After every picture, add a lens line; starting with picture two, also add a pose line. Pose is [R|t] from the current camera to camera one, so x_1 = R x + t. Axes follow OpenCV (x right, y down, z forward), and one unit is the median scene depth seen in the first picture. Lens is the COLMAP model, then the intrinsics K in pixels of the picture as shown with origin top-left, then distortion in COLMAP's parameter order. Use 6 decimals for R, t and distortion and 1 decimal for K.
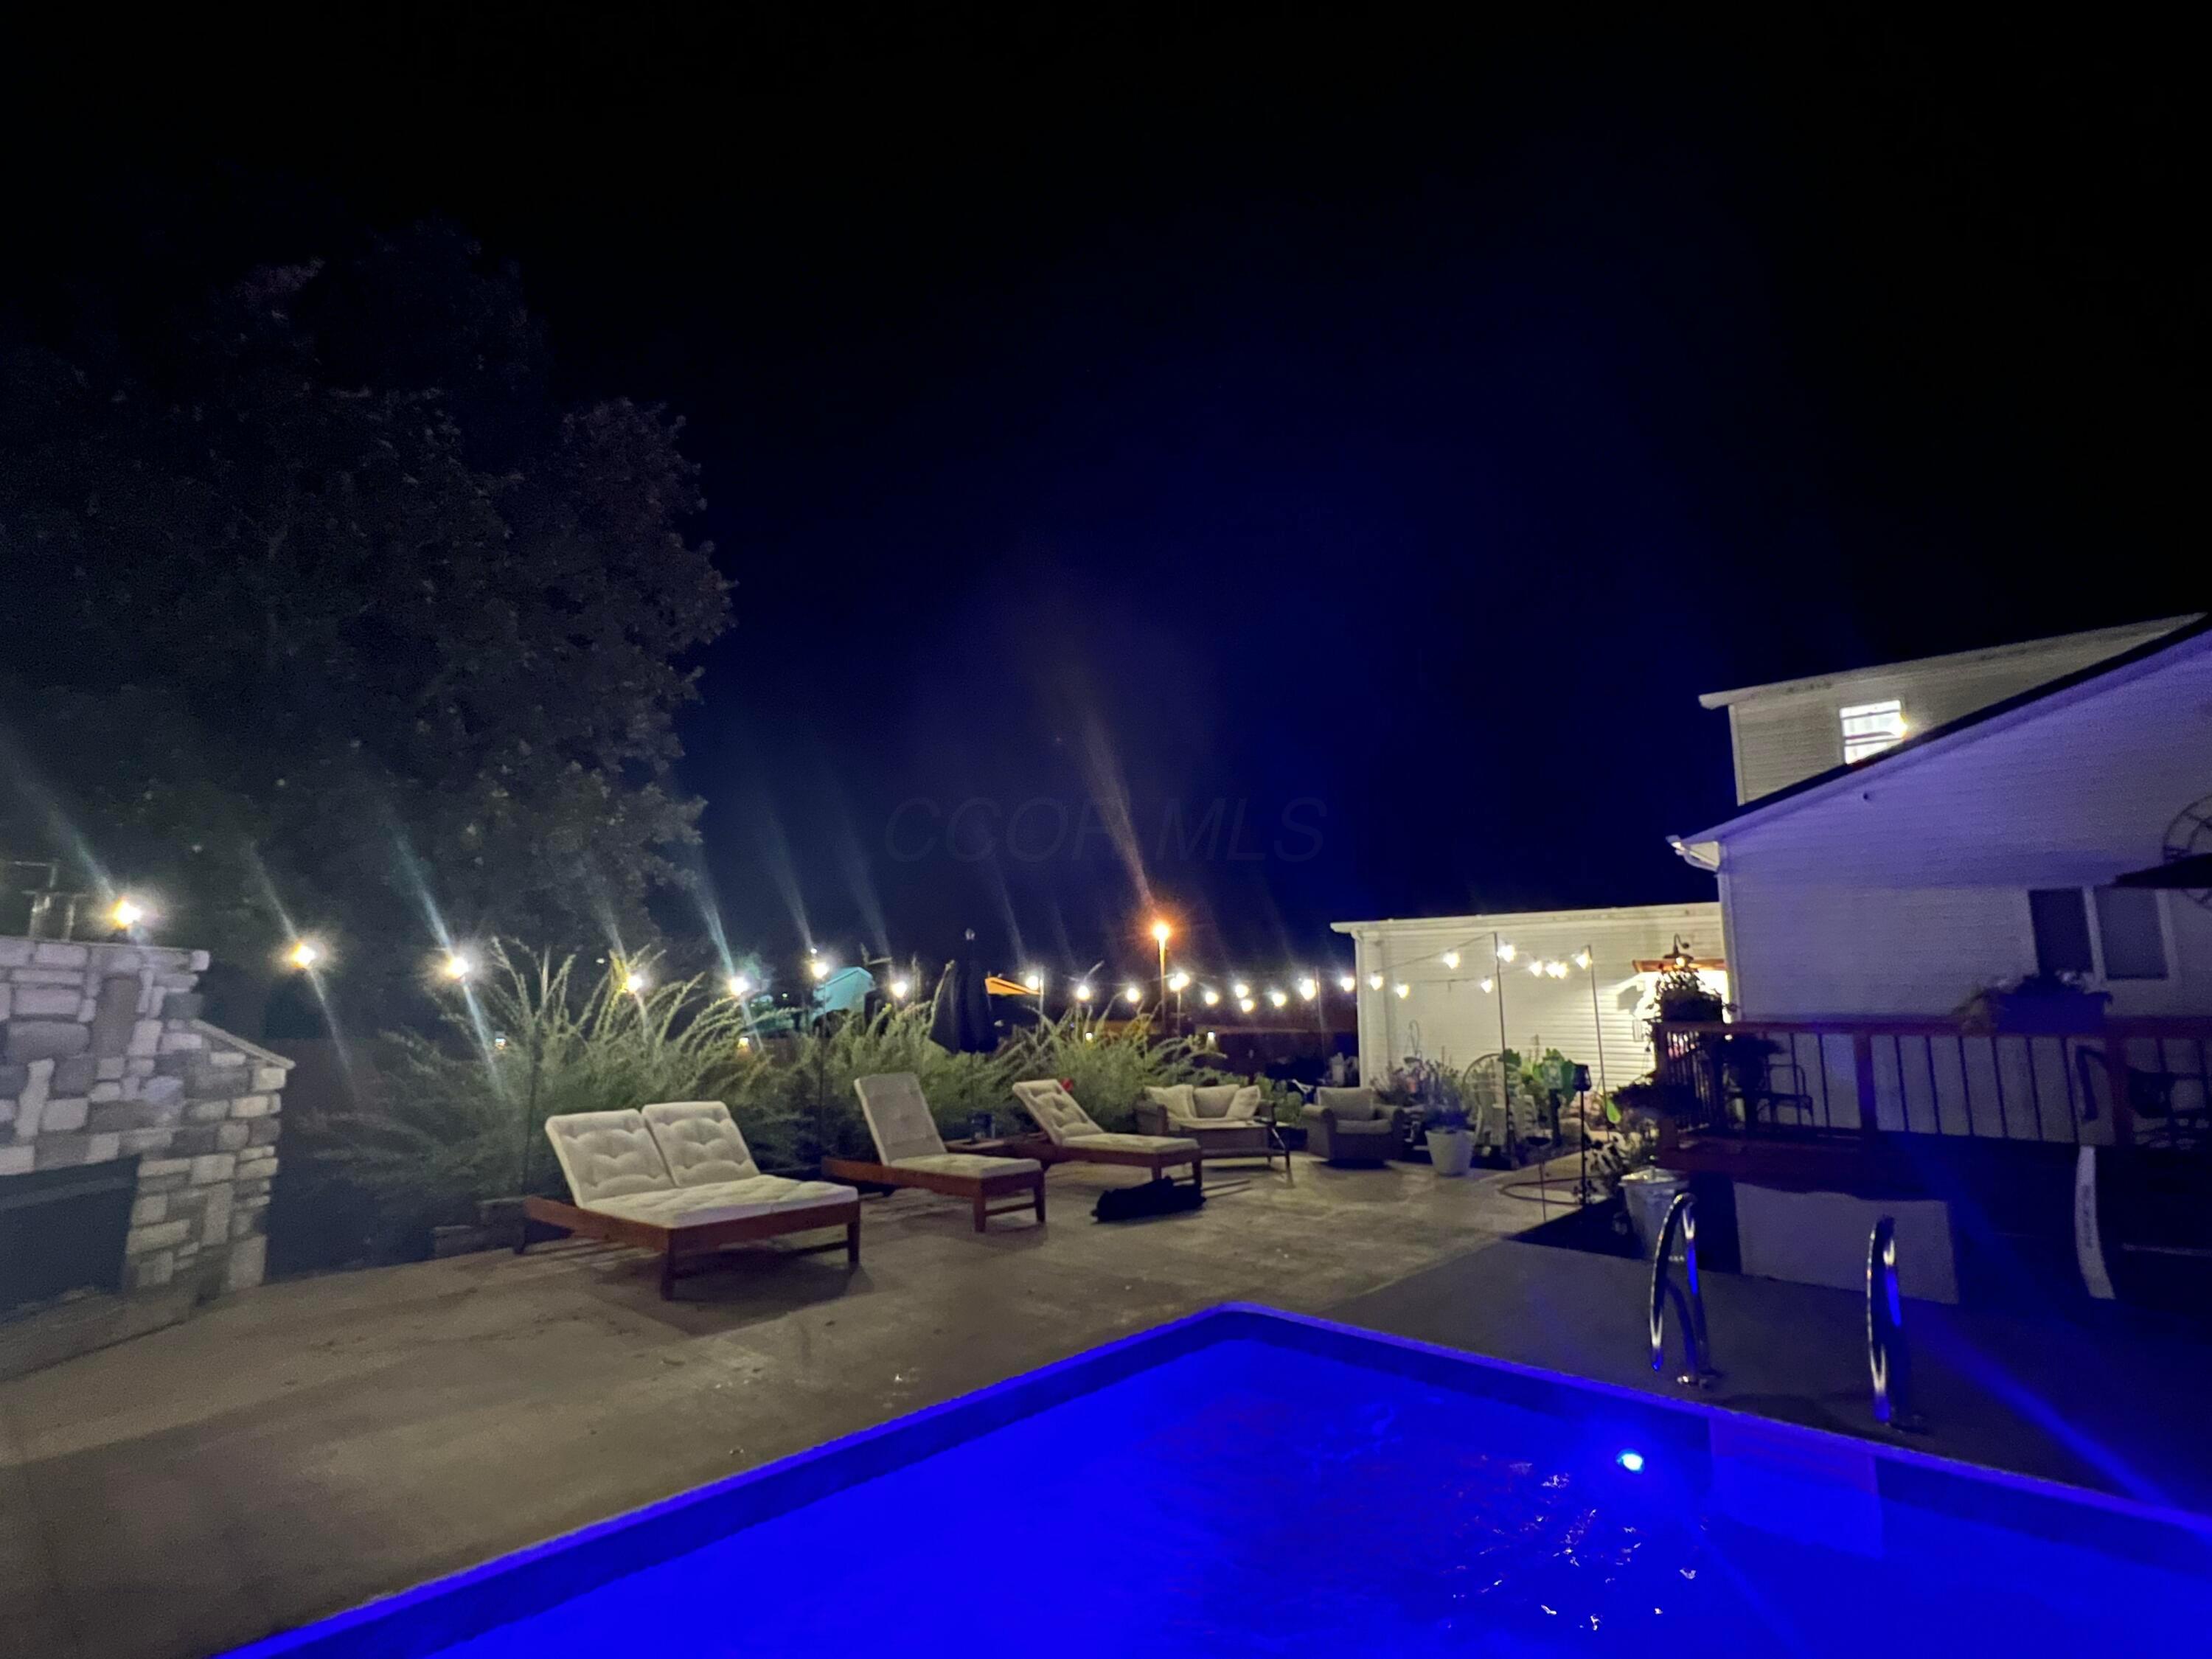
lens RADIAL K [[1023.6, 0, 1106.0], [0, 1023.6, 829.5], [0, 0, 1]] dist [0.001355, -0.014671]
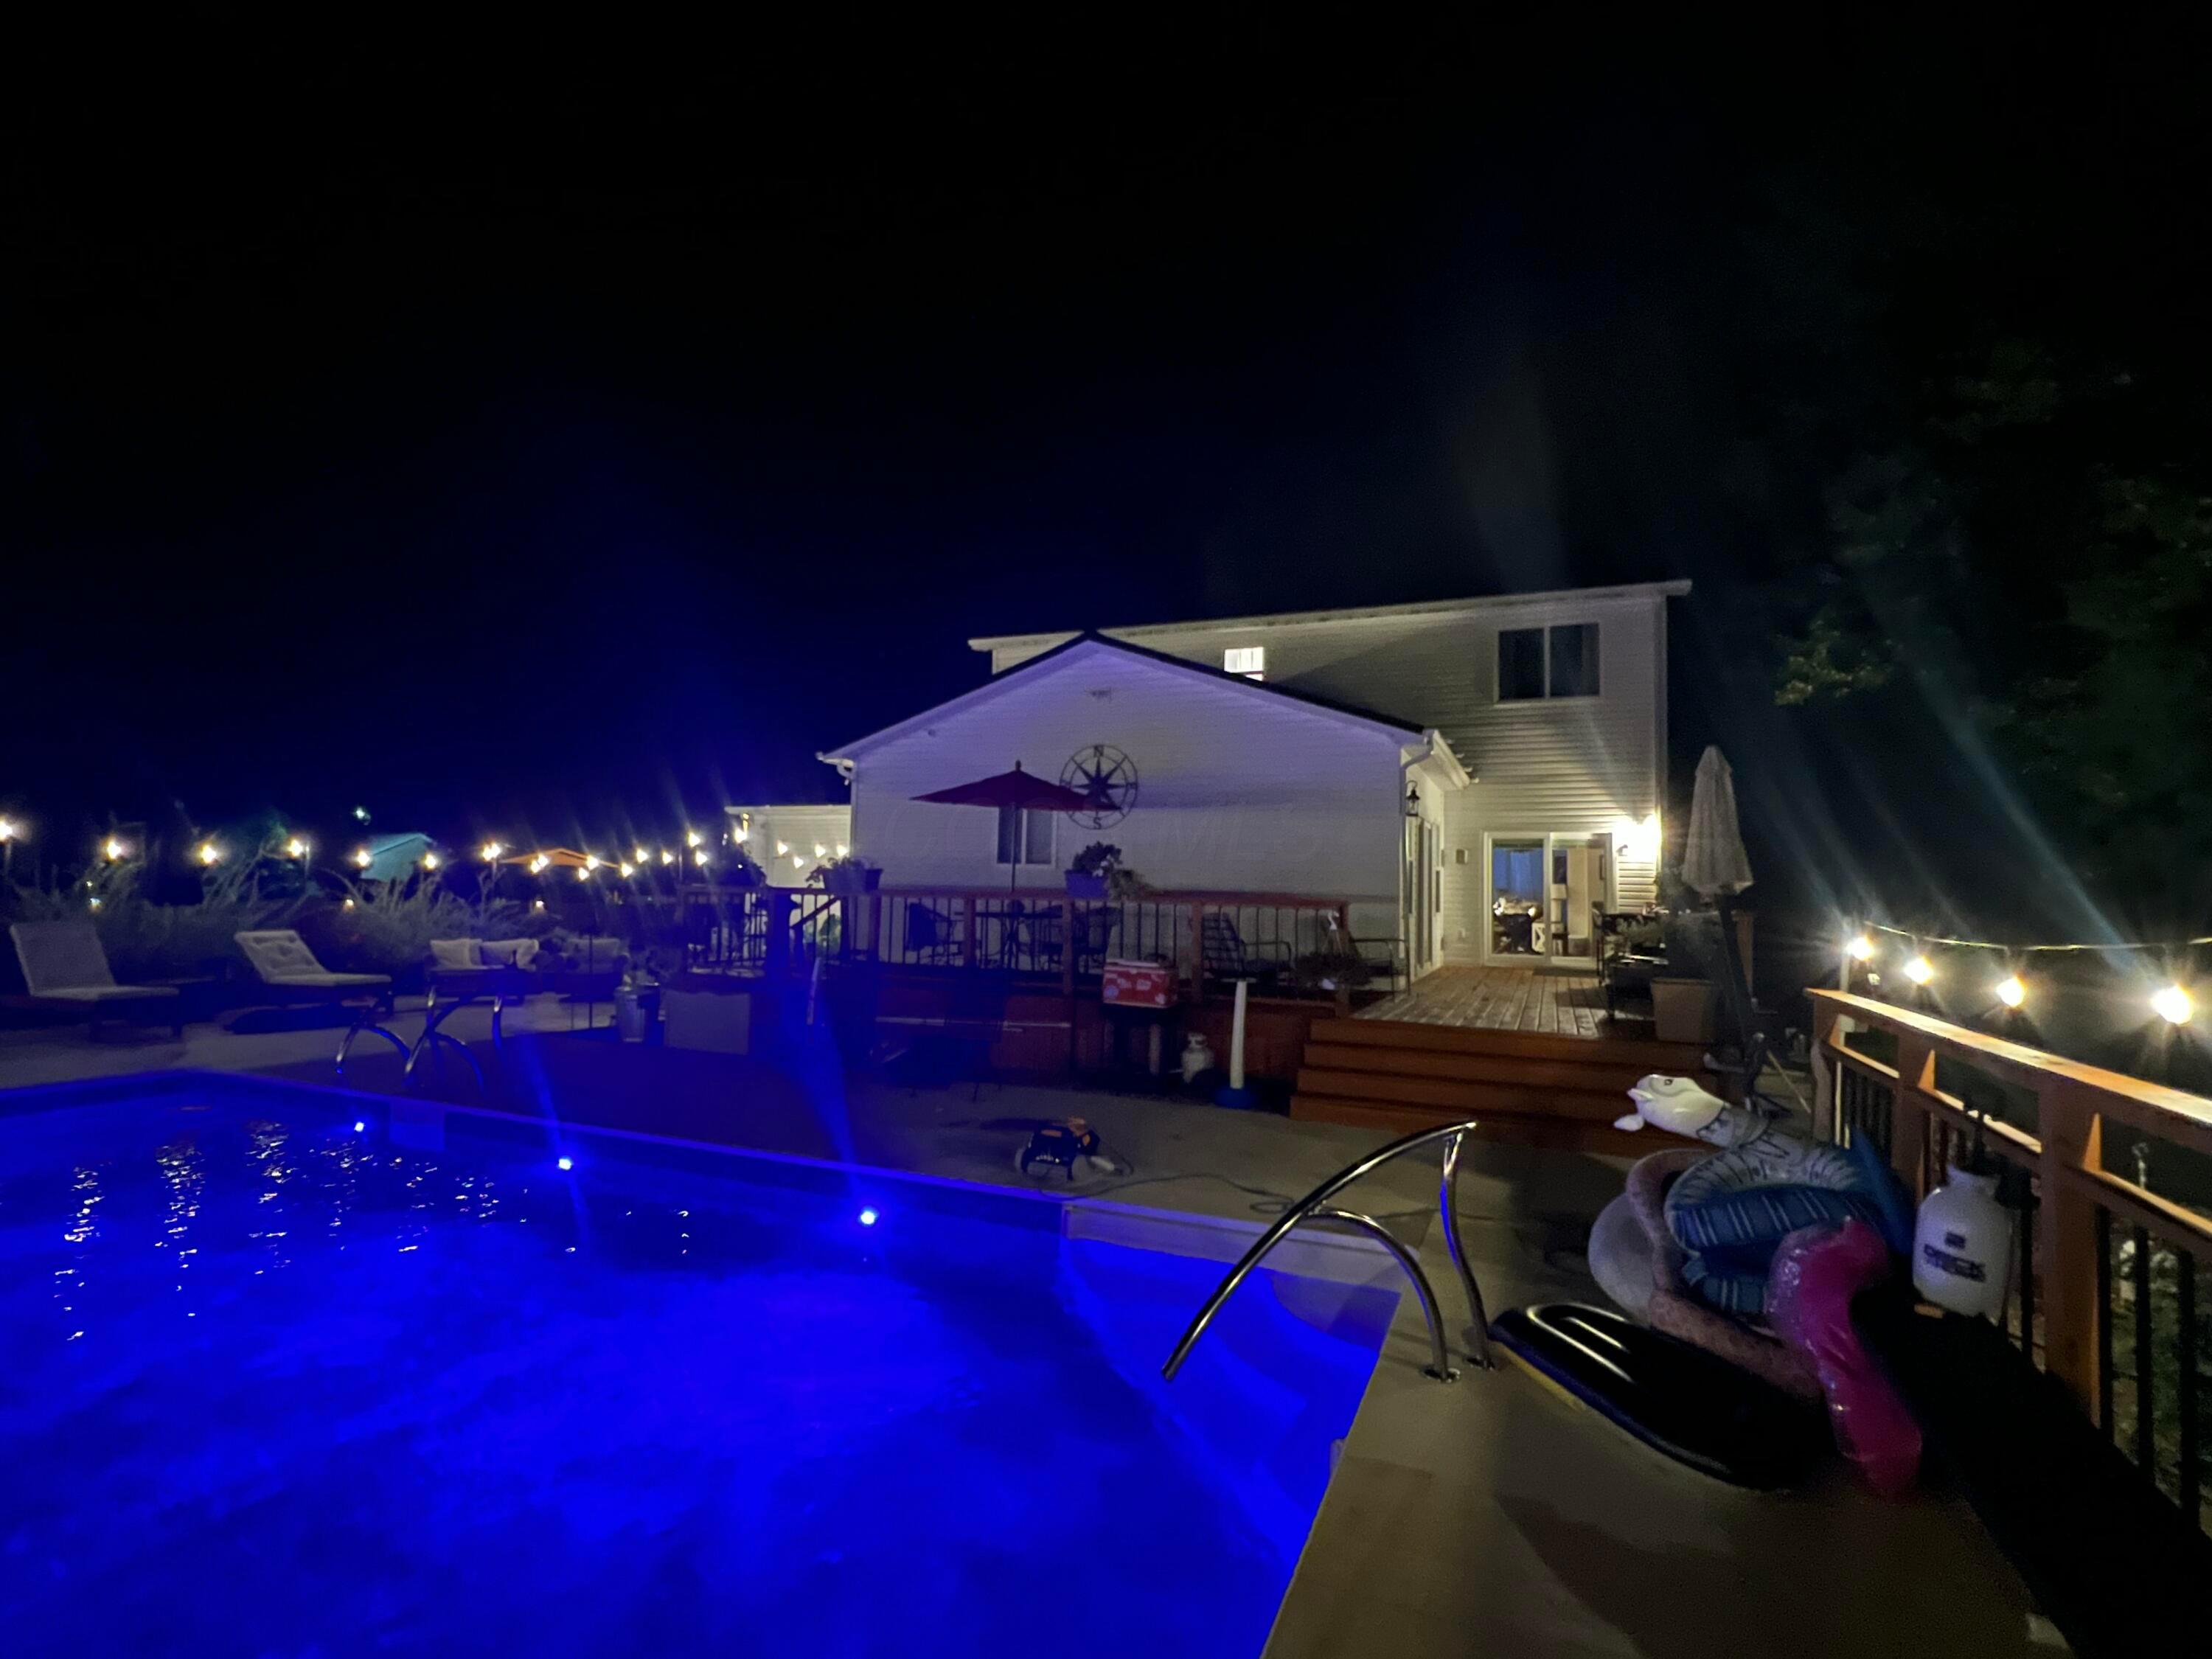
lens RADIAL K [[1023.6, 0, 1106.0], [0, 1023.6, 829.5], [0, 0, 1]] dist [0.001355, -0.014671]
pose [[0.943478, 0.034010, 0.329687, 0.548769], [-0.072591, 0.991774, 0.105426, -0.072448], [-0.323389, -0.123399, 0.938186, -0.459508]]
